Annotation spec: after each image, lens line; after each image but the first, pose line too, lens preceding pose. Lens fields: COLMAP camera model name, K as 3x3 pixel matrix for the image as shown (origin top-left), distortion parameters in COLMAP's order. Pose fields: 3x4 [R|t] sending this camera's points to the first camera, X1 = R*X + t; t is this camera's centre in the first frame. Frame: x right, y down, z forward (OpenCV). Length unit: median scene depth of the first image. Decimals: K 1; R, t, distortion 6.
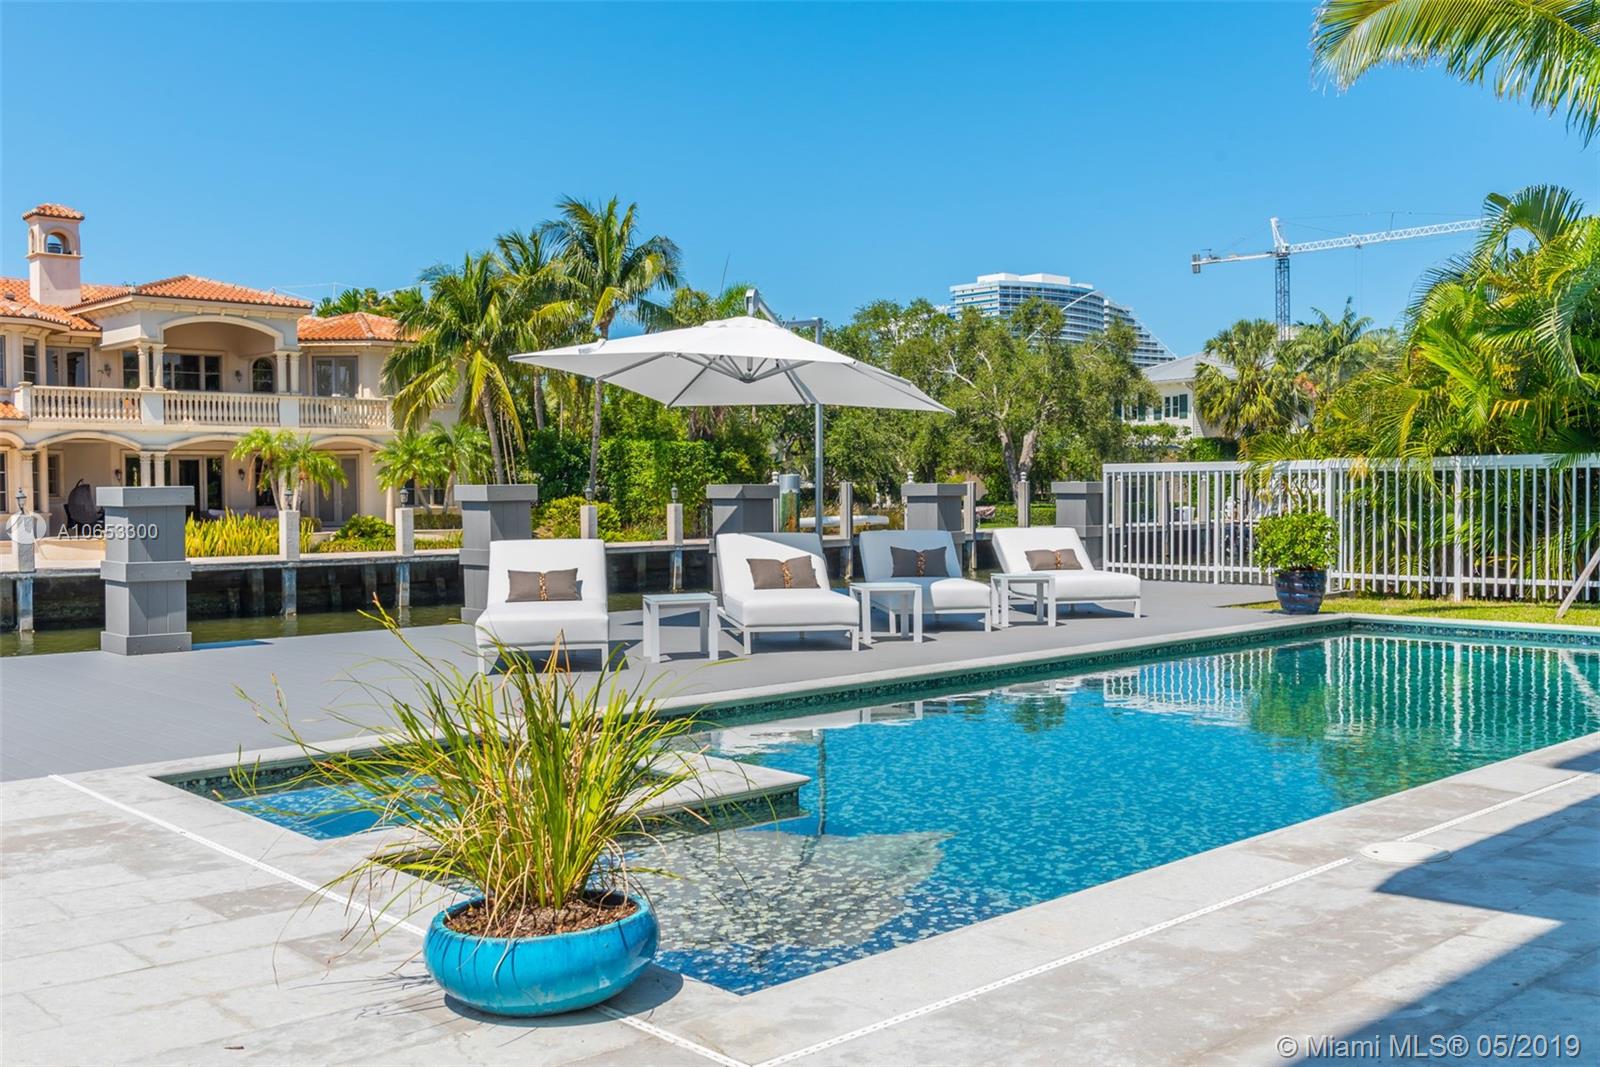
lens RADIAL K [[1557.8, 0, 821.6], [0, 1557.8, 539.6], [0, 0, 1]] dist [0.004799, 0.000000]
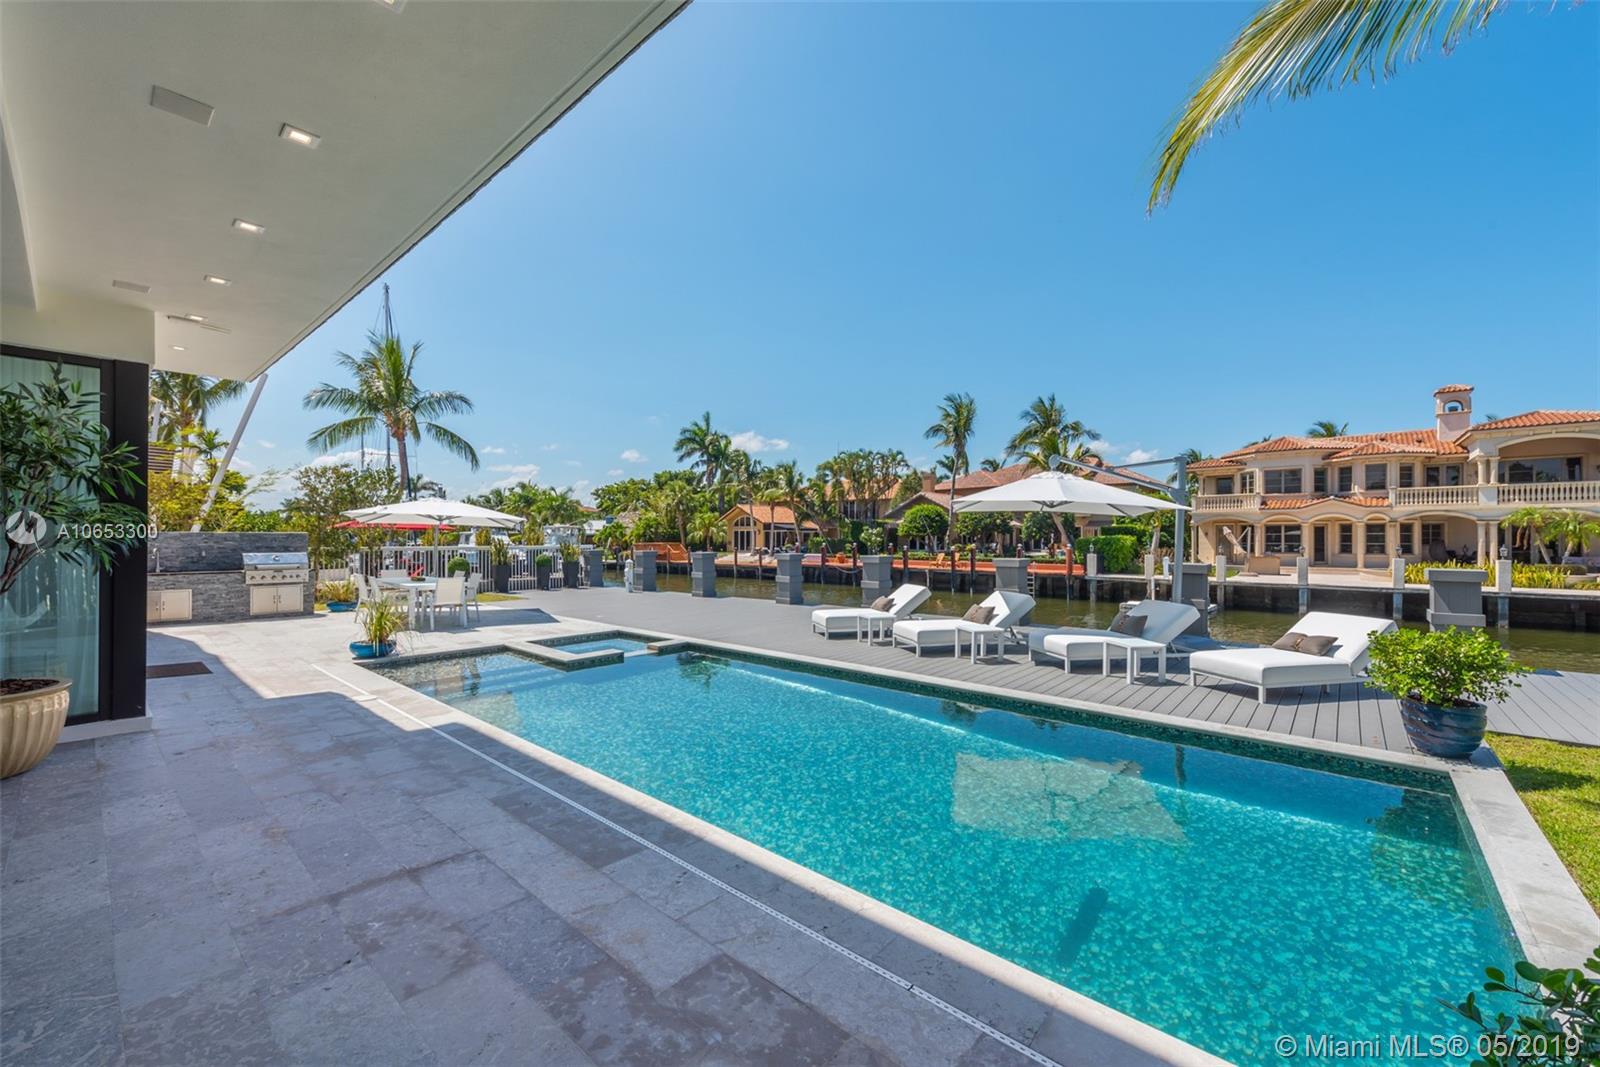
lens RADIAL K [[633.5, 0, 800.5], [0, 633.5, 529.5], [0, 0, 1]] dist [0.015953, -0.002390]
pose [[0.111337, -0.005552, -0.993767, 0.401057], [-0.033096, 0.999409, -0.009292, -0.036198], [0.993231, 0.033924, 0.111087, 0.409056]]
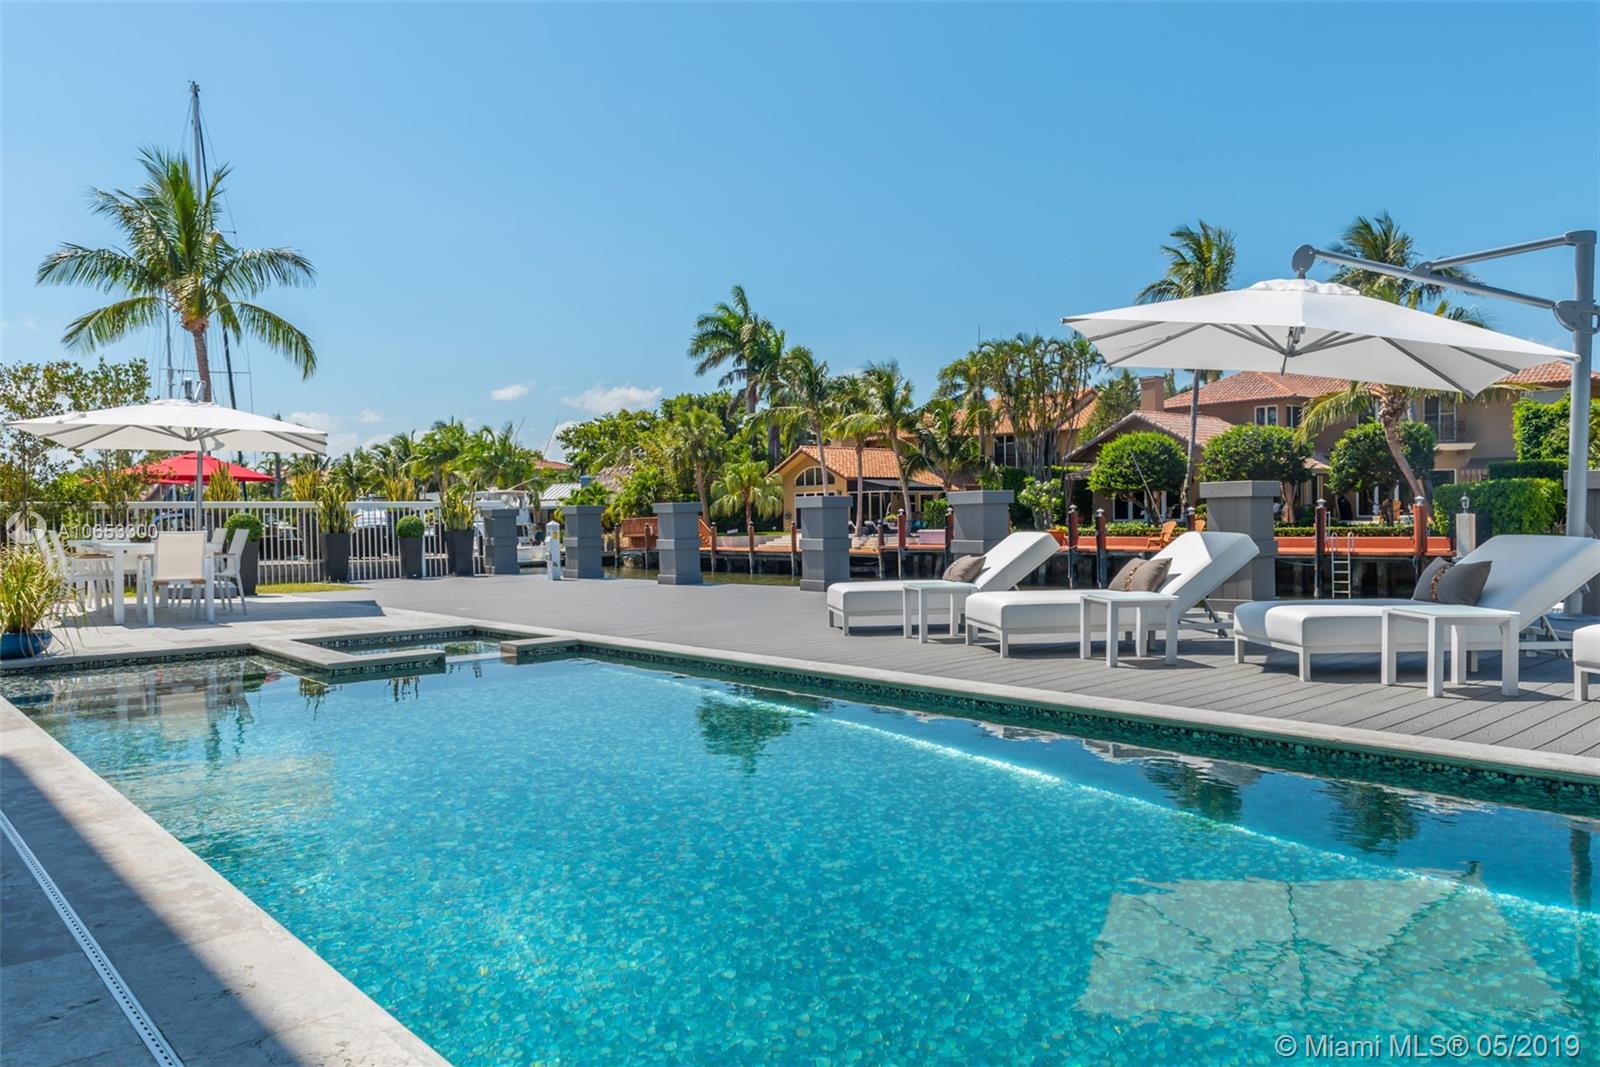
lens RADIAL K [[1124.0, 0, 792.0], [0, 1124.0, 534.1], [0, 0, 1]] dist [0.002228, 0.003541]
pose [[-0.016011, 0.021982, -0.999630, 0.357156], [-0.015095, 0.999639, 0.022224, -0.004886], [0.999758, 0.015445, -0.015673, 0.473655]]
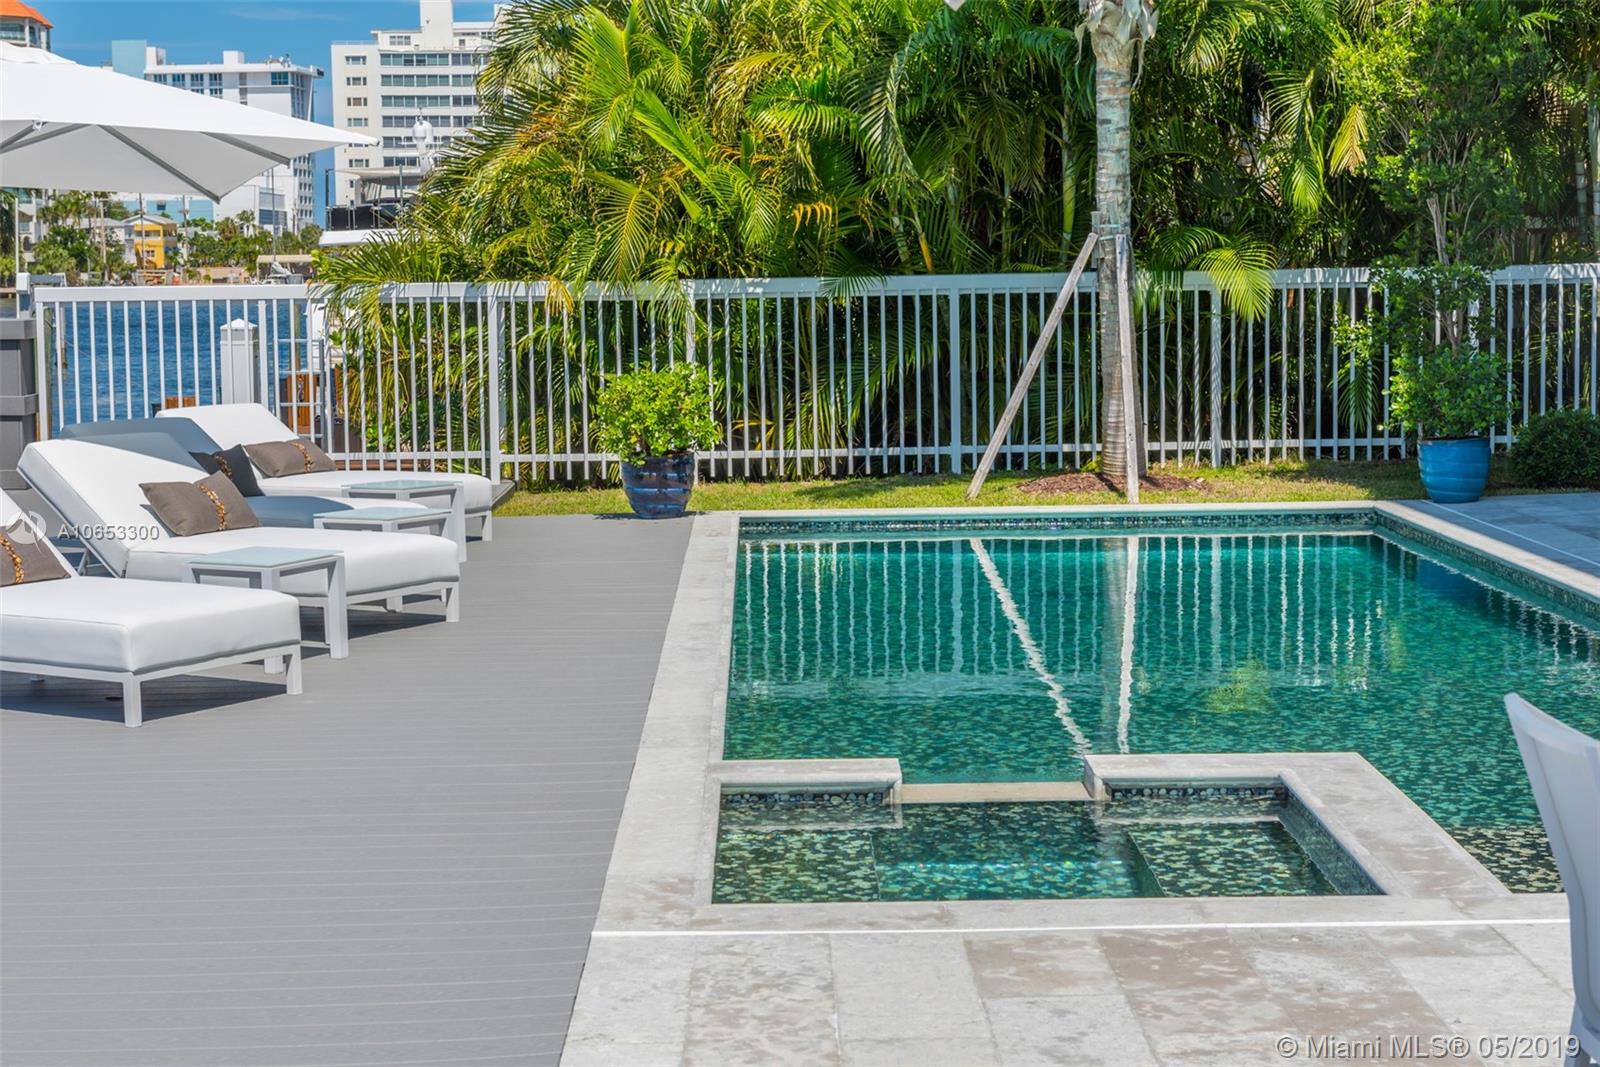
lens RADIAL K [[2712.4, 0, 804.5], [0, 2712.4, 532.9], [0, 0, 1]] dist [0.057637, 0.000000]
pose [[0.664526, -0.073489, 0.743643, -0.422874], [0.033263, 0.997075, 0.068810, -0.019637], [-0.746525, -0.020991, 0.665027, 0.132369]]
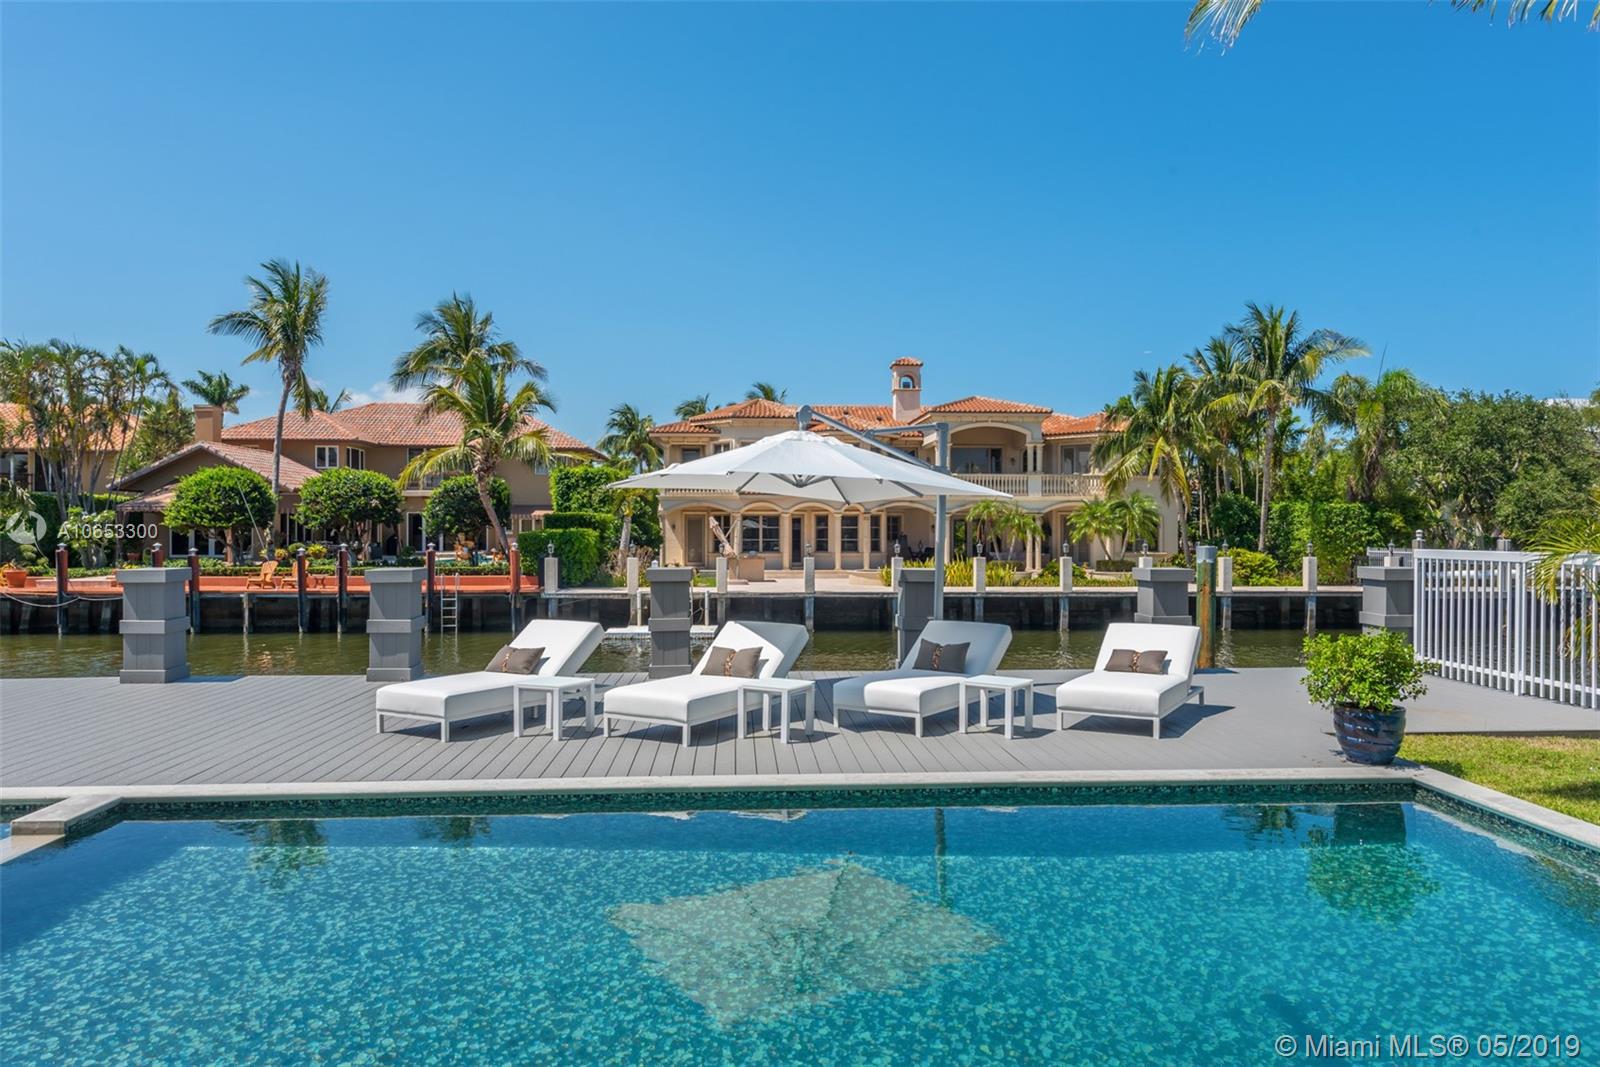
lens RADIAL K [[1062.5, 0, 802.7], [0, 1062.5, 538.9], [0, 0, 1]] dist [0.037739, -0.025098]
pose [[0.776654, 0.012296, -0.629808, 0.259926], [-0.027693, 0.999509, -0.014637, -0.029717], [0.629319, 0.028809, 0.776613, 0.247245]]
